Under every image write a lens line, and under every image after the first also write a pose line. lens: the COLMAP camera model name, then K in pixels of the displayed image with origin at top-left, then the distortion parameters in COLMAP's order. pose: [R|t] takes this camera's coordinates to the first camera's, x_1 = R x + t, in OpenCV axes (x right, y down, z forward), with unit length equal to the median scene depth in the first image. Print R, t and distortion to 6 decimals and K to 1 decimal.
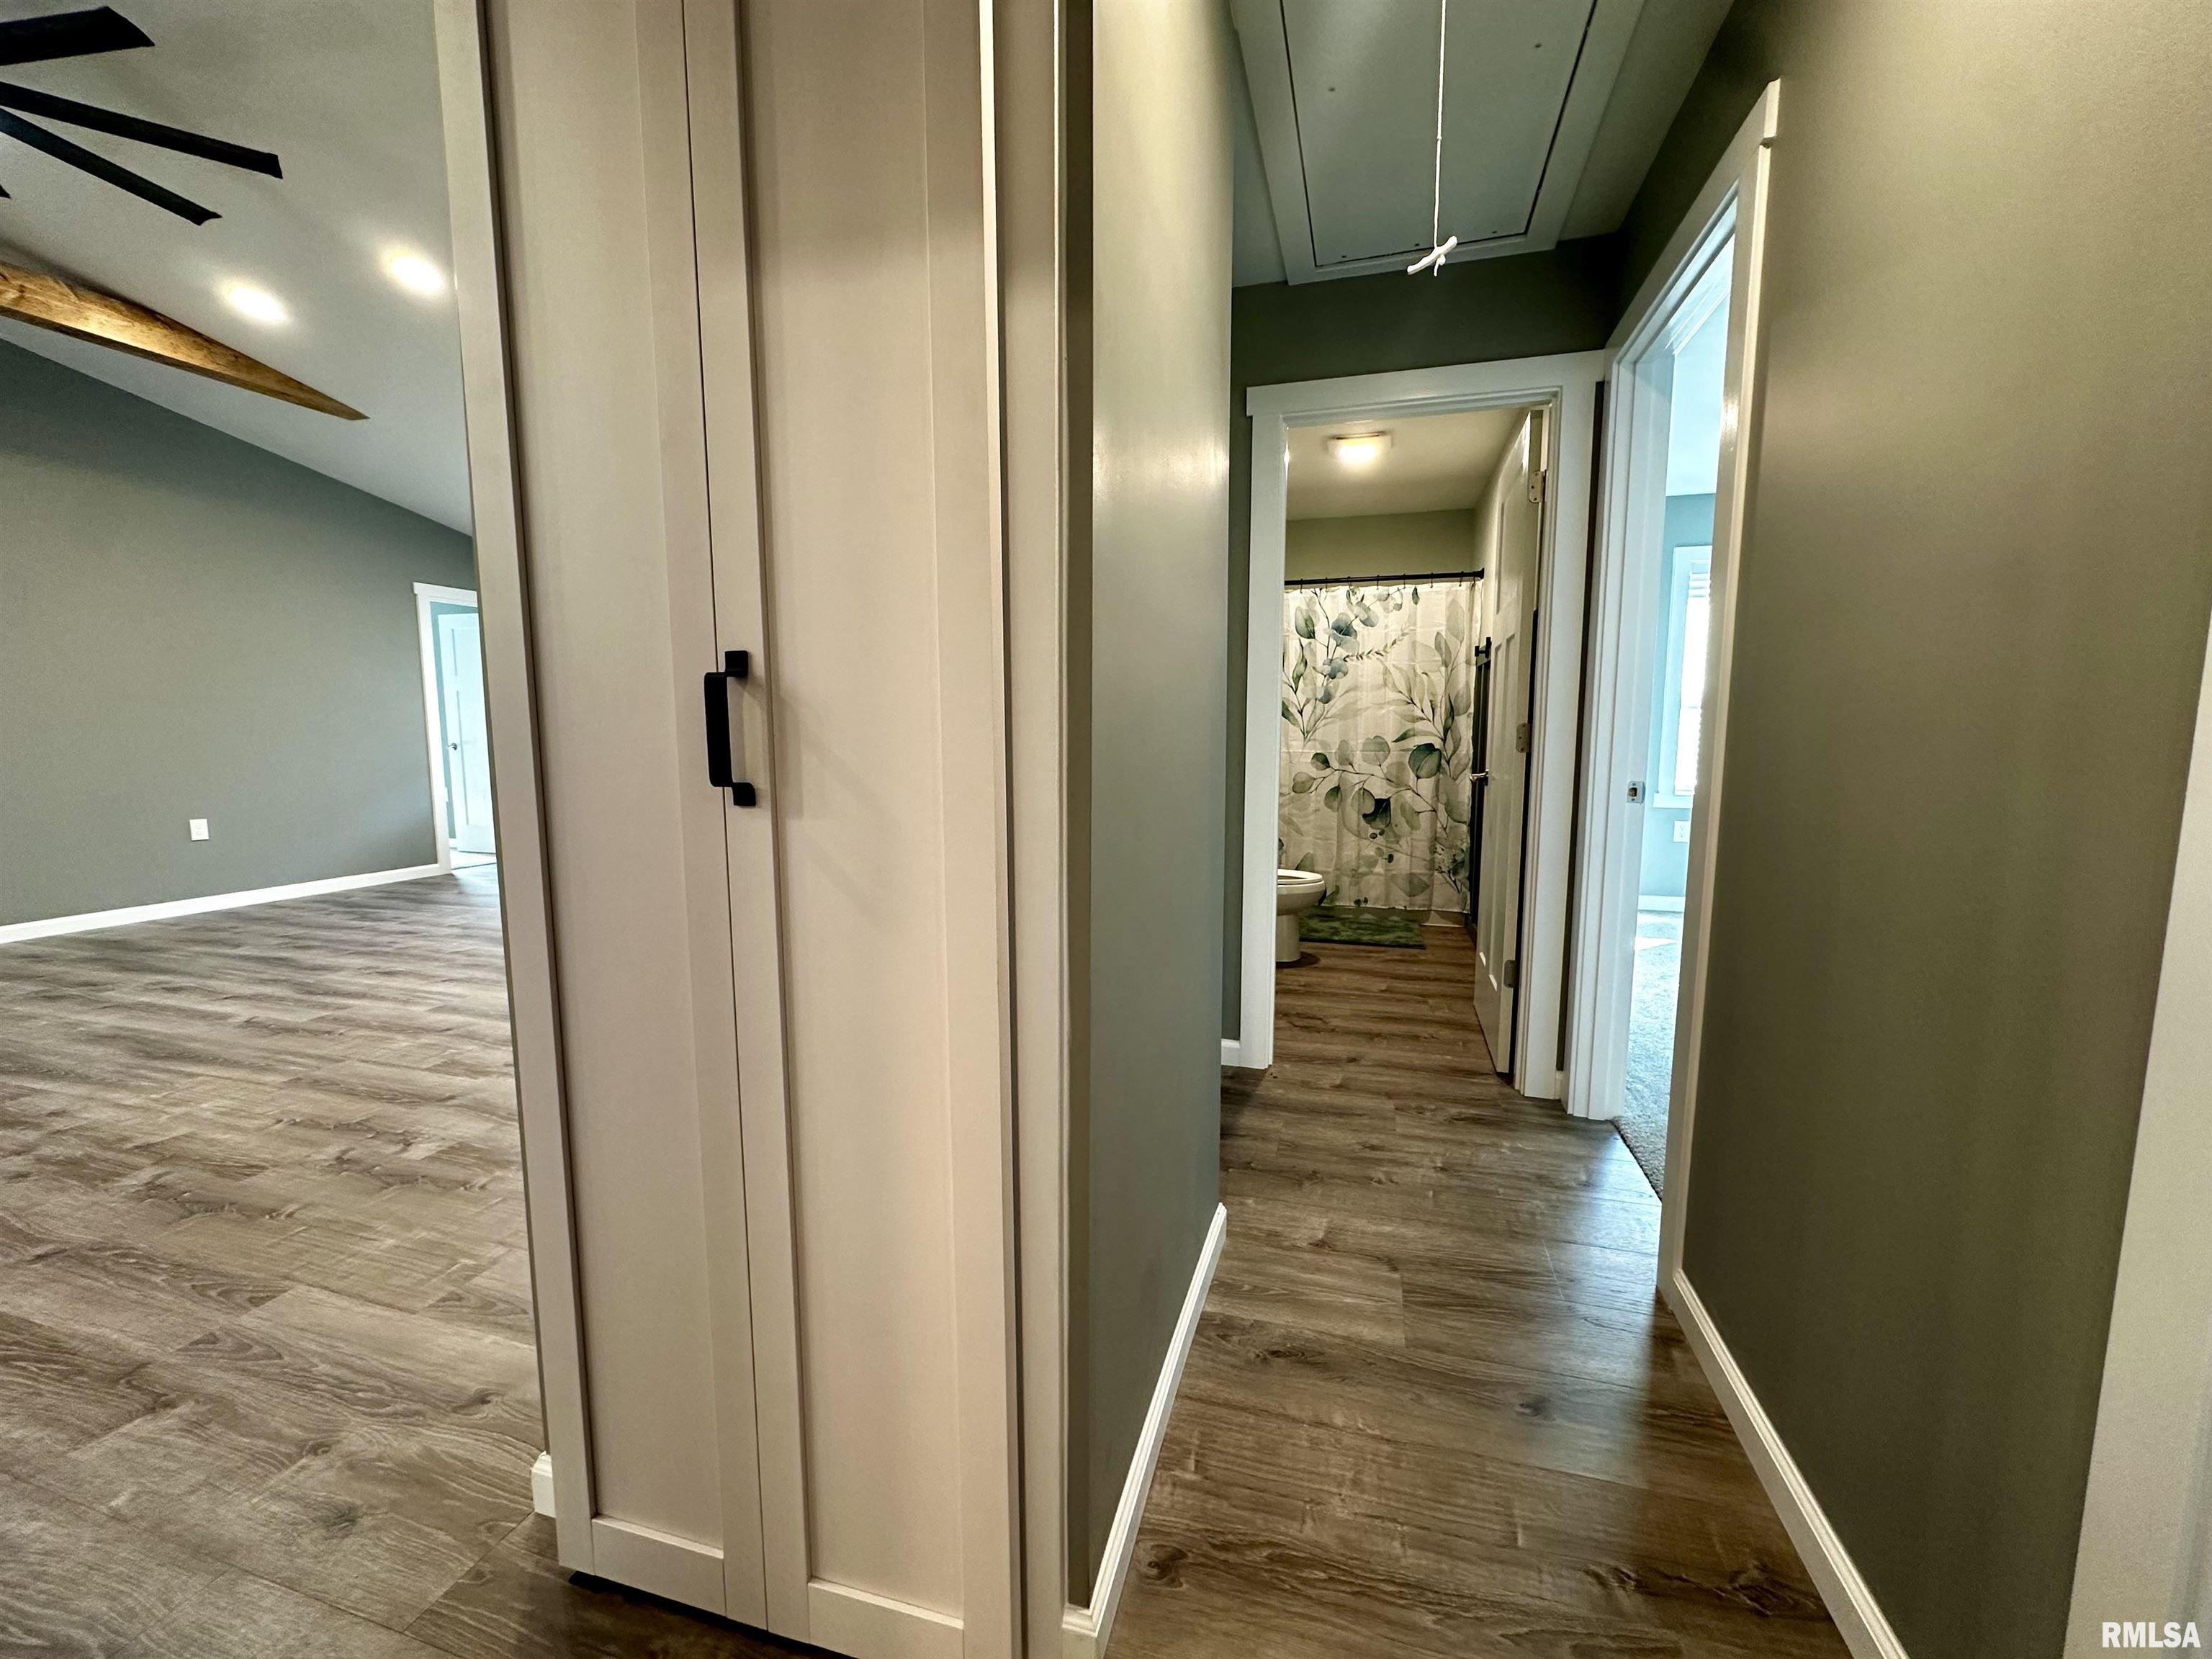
lens RADIAL K [[880.3, 0, 1106.9], [0, 880.3, 826.1], [0, 0, 1]] dist [-0.004037, 0.000456]
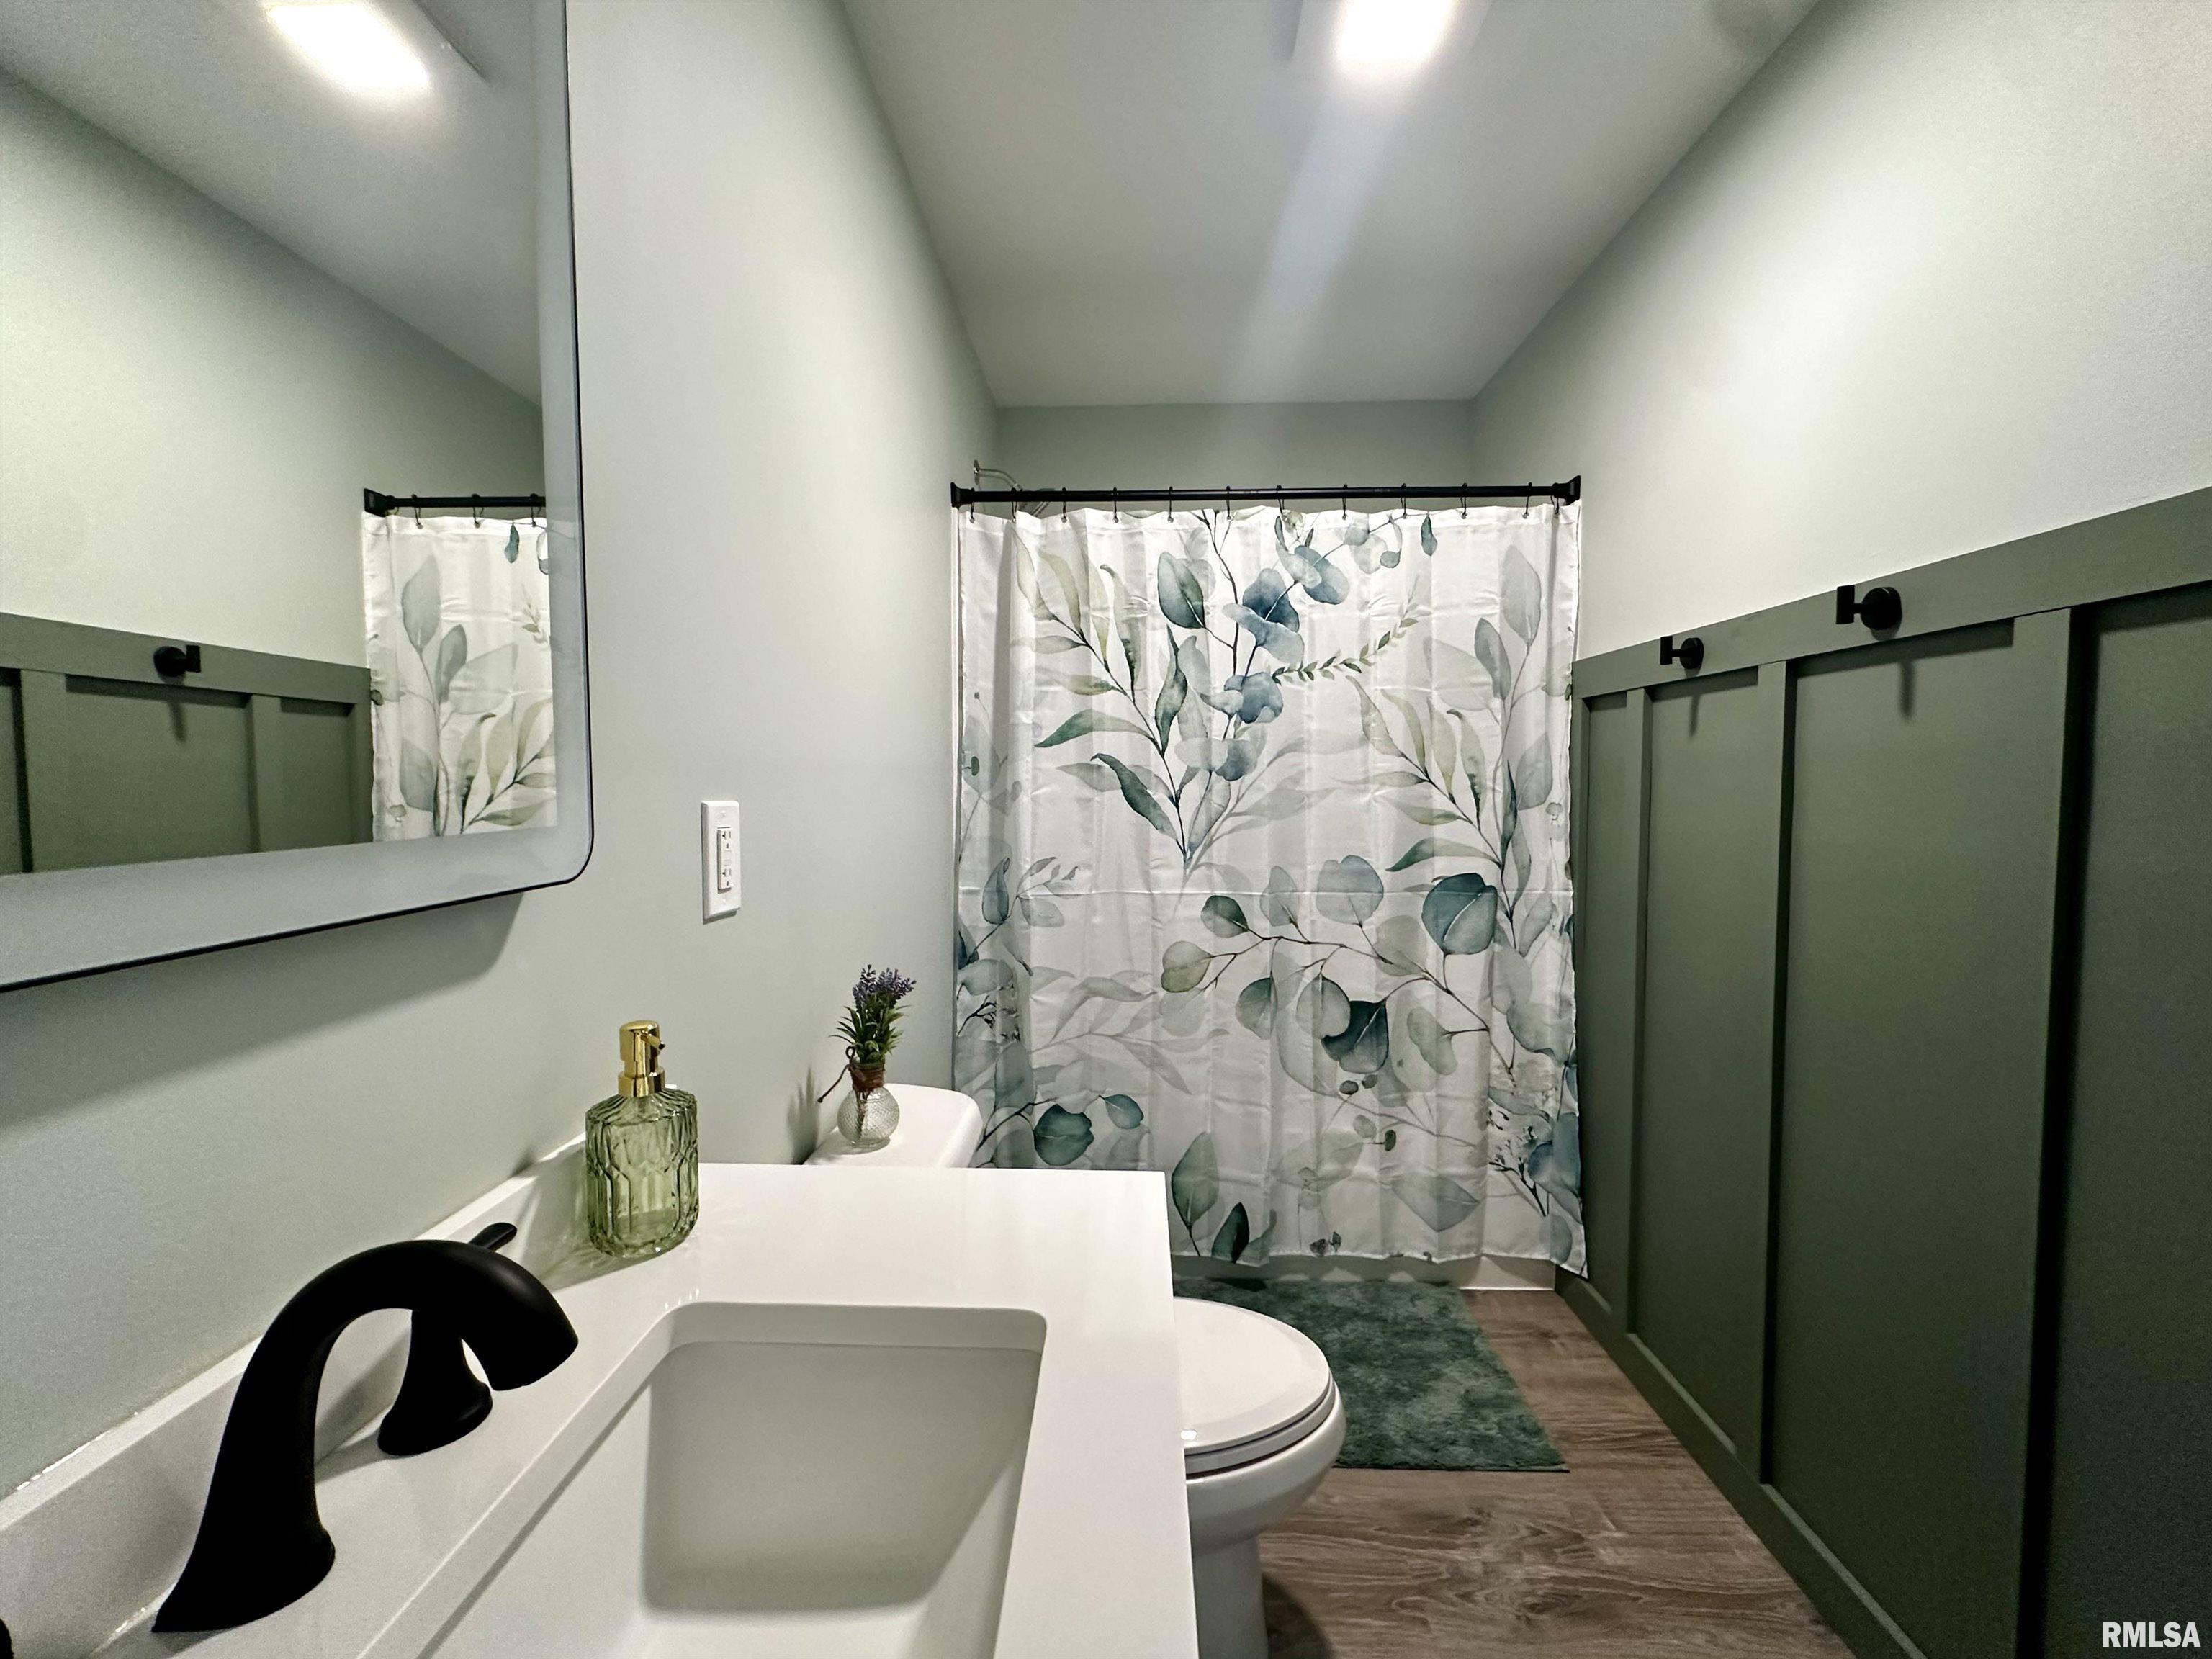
lens RADIAL K [[897.0, 0, 1106.0], [0, 897.0, 829.5], [0, 0, 1]] dist [-0.000066, 0.000221]
pose [[0.969167, -0.015349, 0.245925, 0.083193], [0.028499, 0.998342, -0.050001, -0.096801], [-0.244750, 0.055468, 0.967998, 0.603785]]
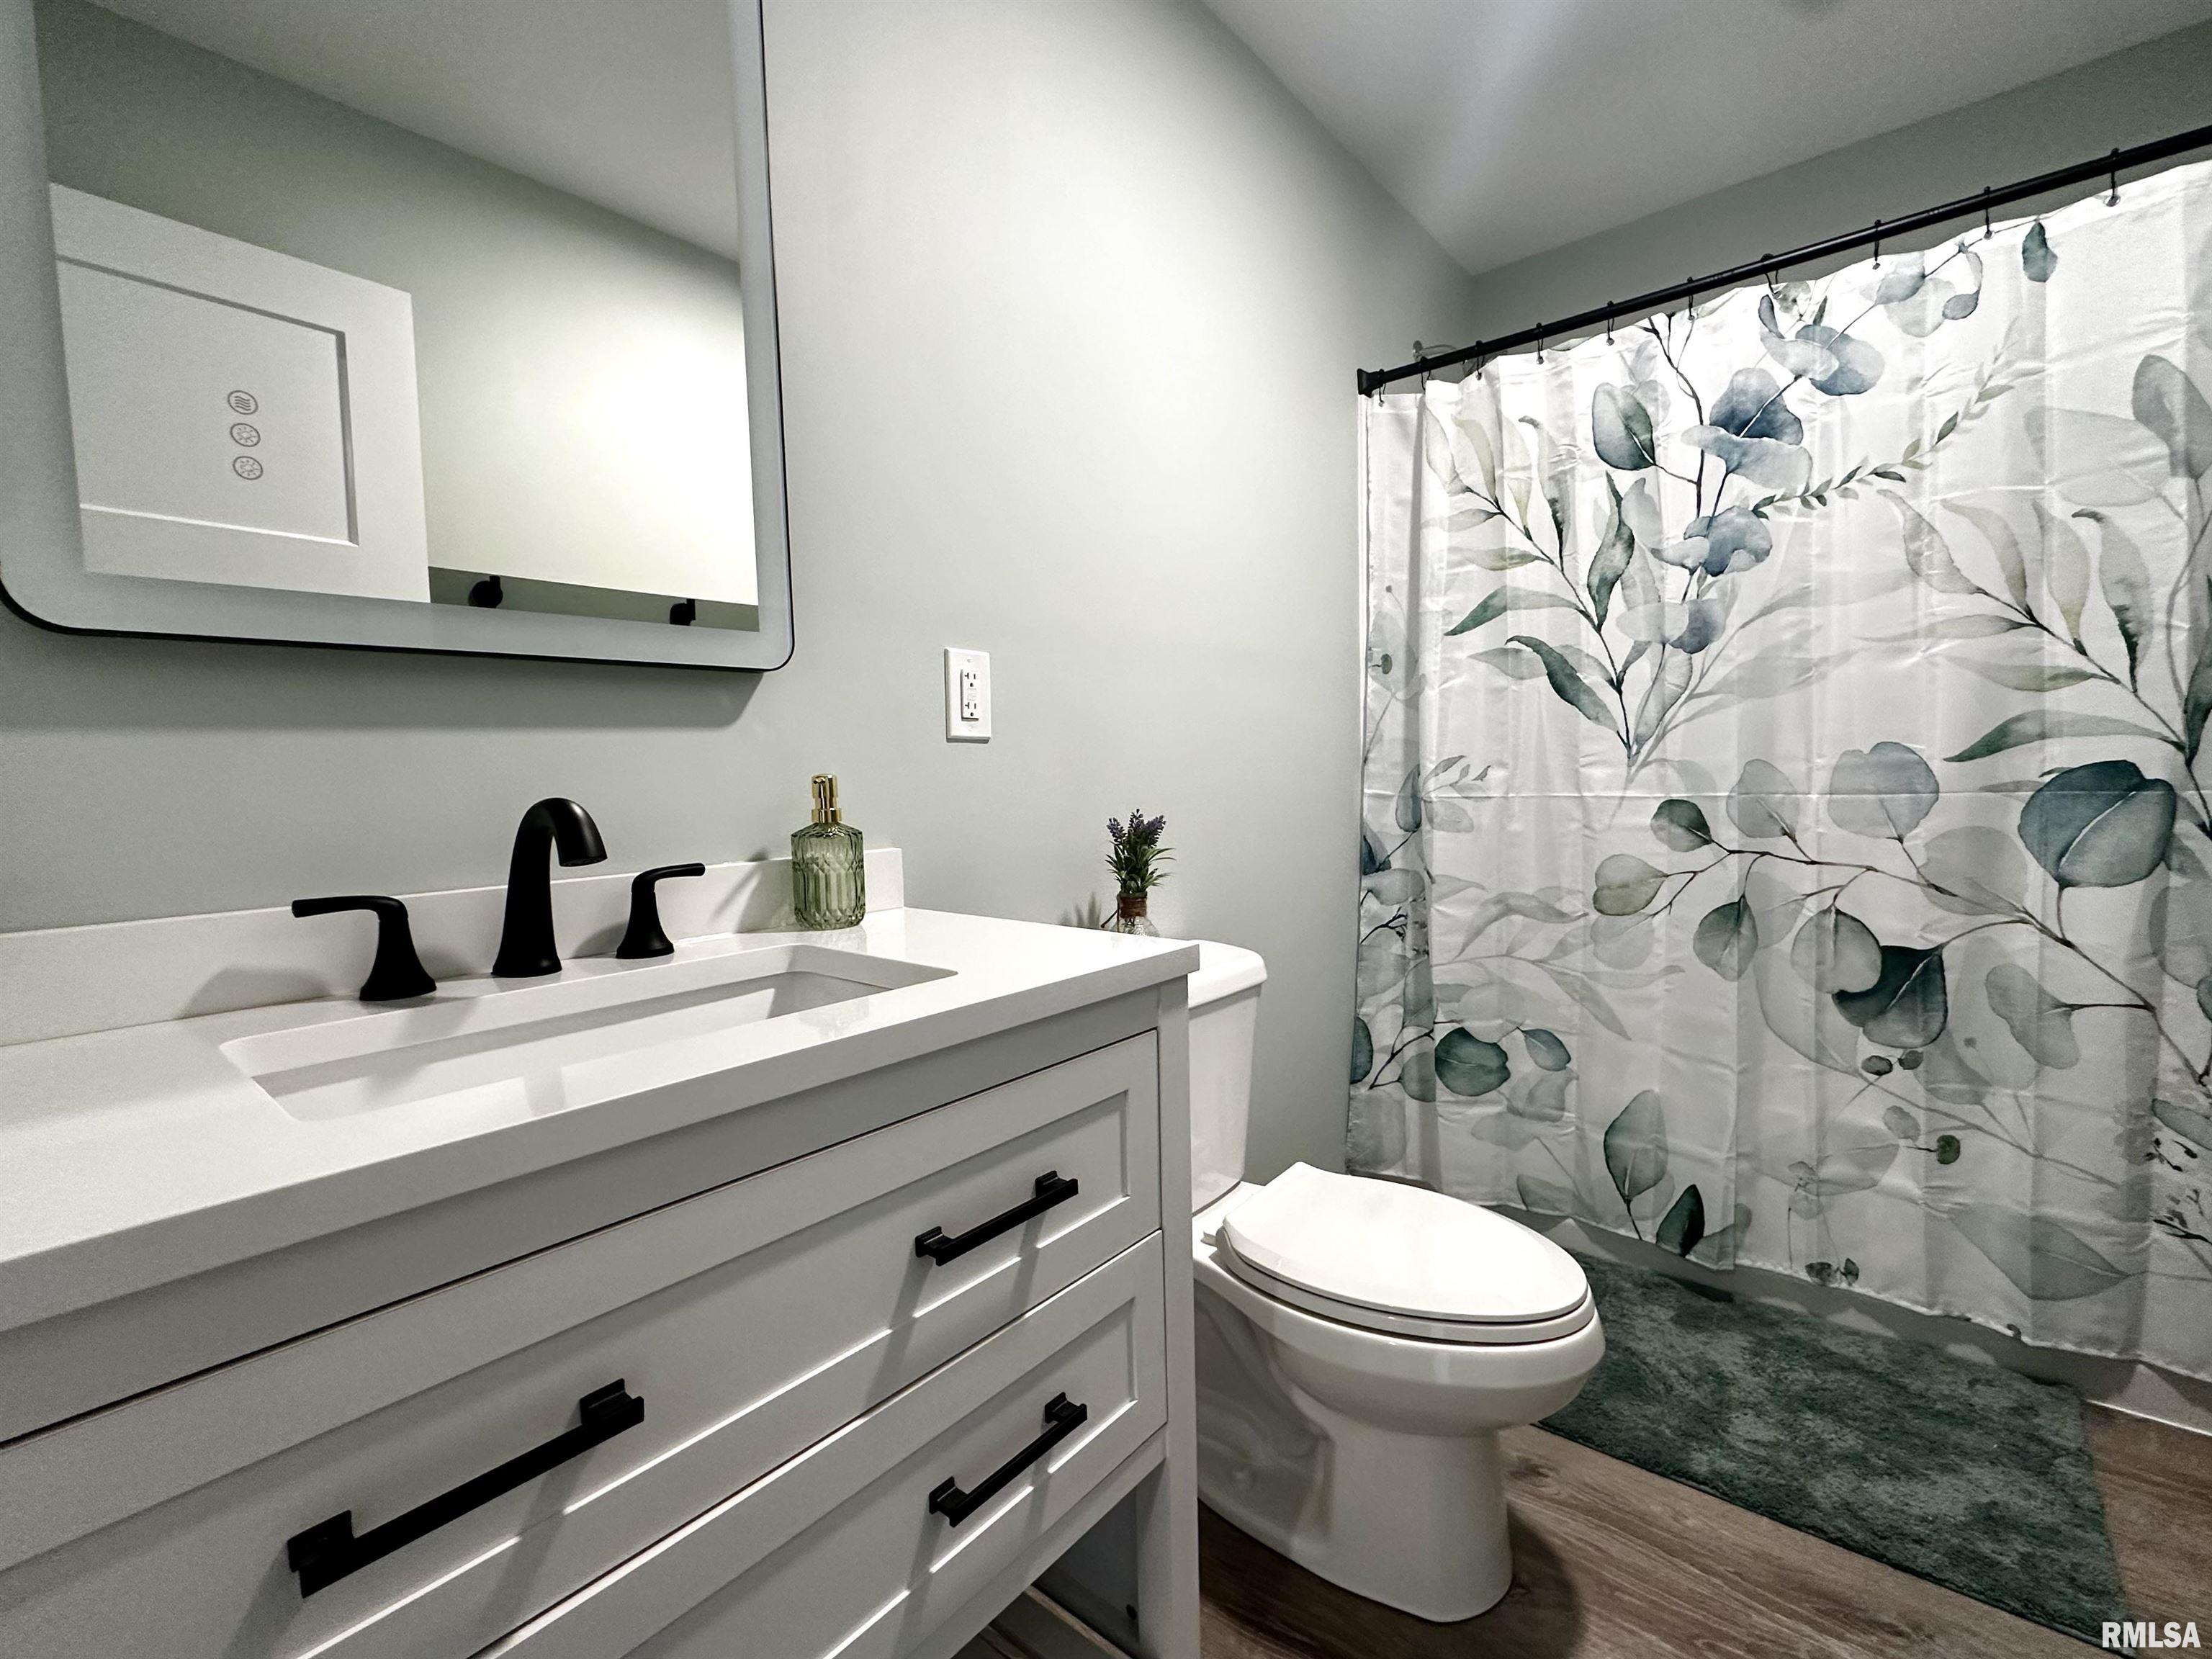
lens RADIAL K [[961.0, 0, 1119.3], [0, 961.0, 824.7], [0, 0, 1]] dist [0.000885, -0.000315]
pose [[0.917034, -0.002799, -0.398799, 0.195390], [-0.014217, 0.999110, -0.039706, -0.056606], [0.398555, 0.042081, 0.916178, 0.586153]]
